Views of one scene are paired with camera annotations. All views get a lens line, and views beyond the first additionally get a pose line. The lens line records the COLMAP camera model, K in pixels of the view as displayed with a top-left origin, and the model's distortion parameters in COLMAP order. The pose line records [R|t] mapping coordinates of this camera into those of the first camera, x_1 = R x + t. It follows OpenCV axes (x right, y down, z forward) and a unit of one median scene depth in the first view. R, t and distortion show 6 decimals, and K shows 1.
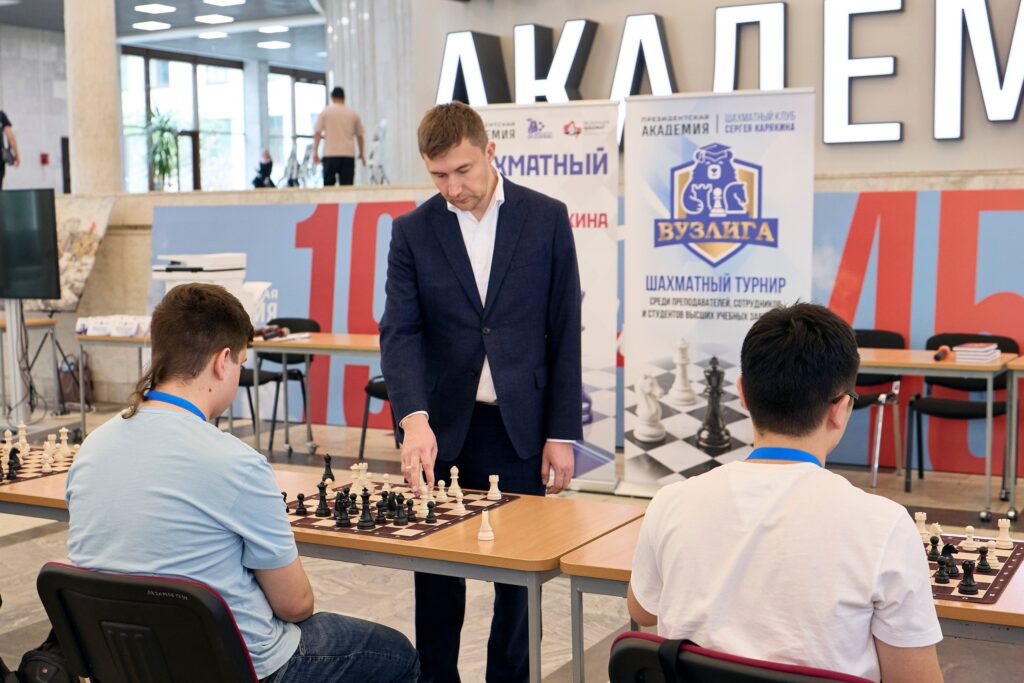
lens RADIAL K [[1374.1, 0, 529.8], [0, 1374.1, 363.8], [0, 0, 1]] dist [-0.109372, 0.000000]
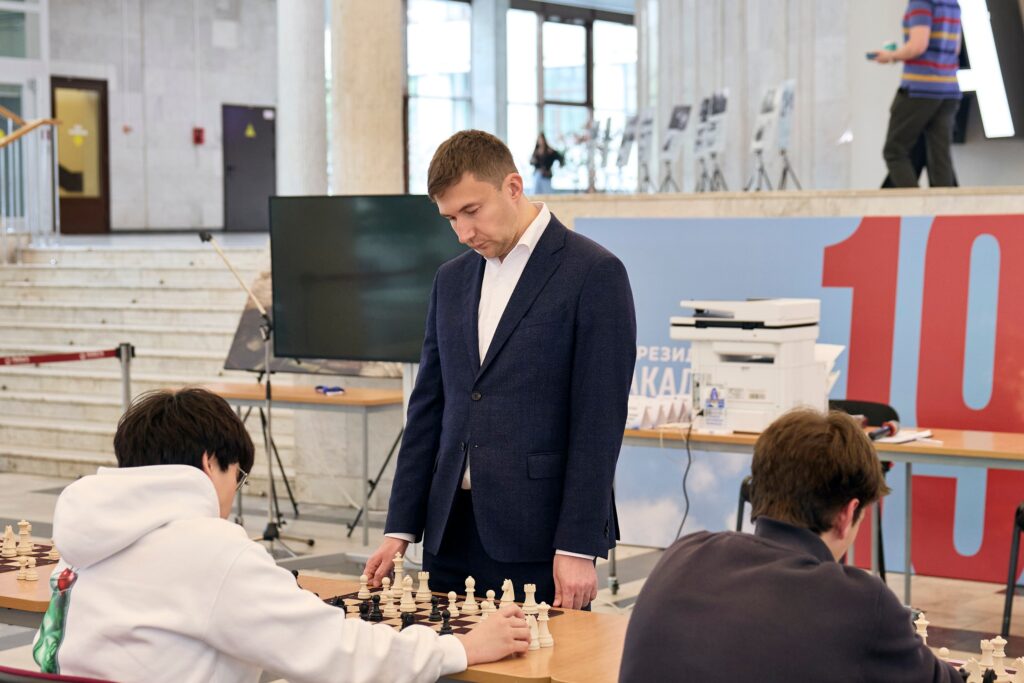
lens RADIAL K [[2086.9, 0, 513.4], [0, 2086.9, 343.3], [0, 0, 1]] dist [0.010876, 0.000000]
pose [[0.983976, 0.012904, -0.177831, -0.129351], [-0.021735, 0.998620, -0.047804, -0.008885], [0.176969, 0.050903, 0.982899, 0.027870]]
